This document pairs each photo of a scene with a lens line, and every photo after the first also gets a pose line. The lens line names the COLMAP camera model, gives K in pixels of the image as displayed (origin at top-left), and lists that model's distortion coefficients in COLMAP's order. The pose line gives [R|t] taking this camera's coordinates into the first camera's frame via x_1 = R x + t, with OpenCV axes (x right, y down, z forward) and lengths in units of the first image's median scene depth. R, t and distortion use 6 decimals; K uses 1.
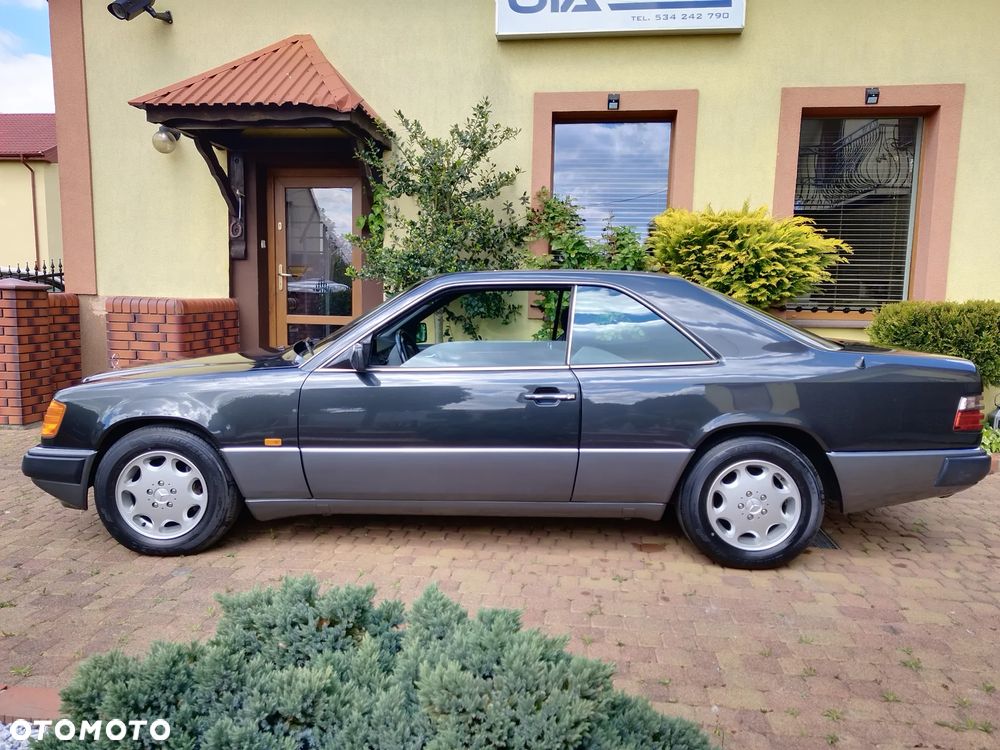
lens RADIAL K [[732.0, 0, 499.9], [0, 732.0, 374.7], [0, 0, 1]] dist [0.053470, -0.049412]
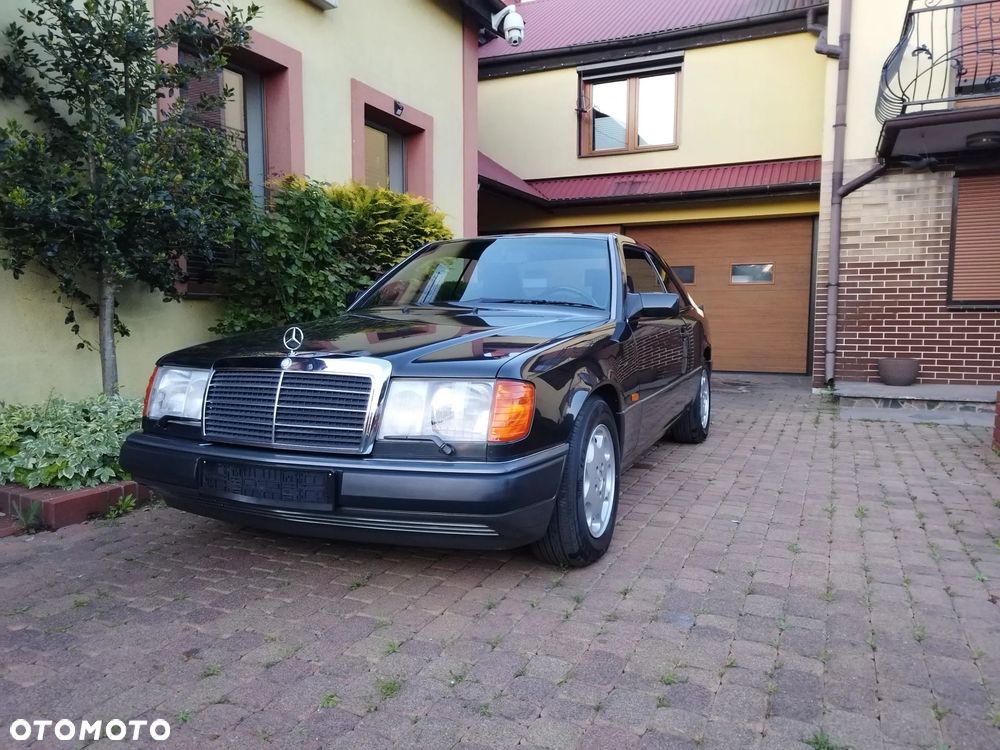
lens RADIAL K [[732.0, 0, 500.9], [0, 732.0, 378.3], [0, 0, 1]] dist [0.053470, -0.049412]
pose [[0.304244, -0.100383, 0.947290, -0.959238], [0.111460, 0.991353, 0.069255, -0.016576], [-0.946051, 0.084514, 0.312801, 0.804220]]
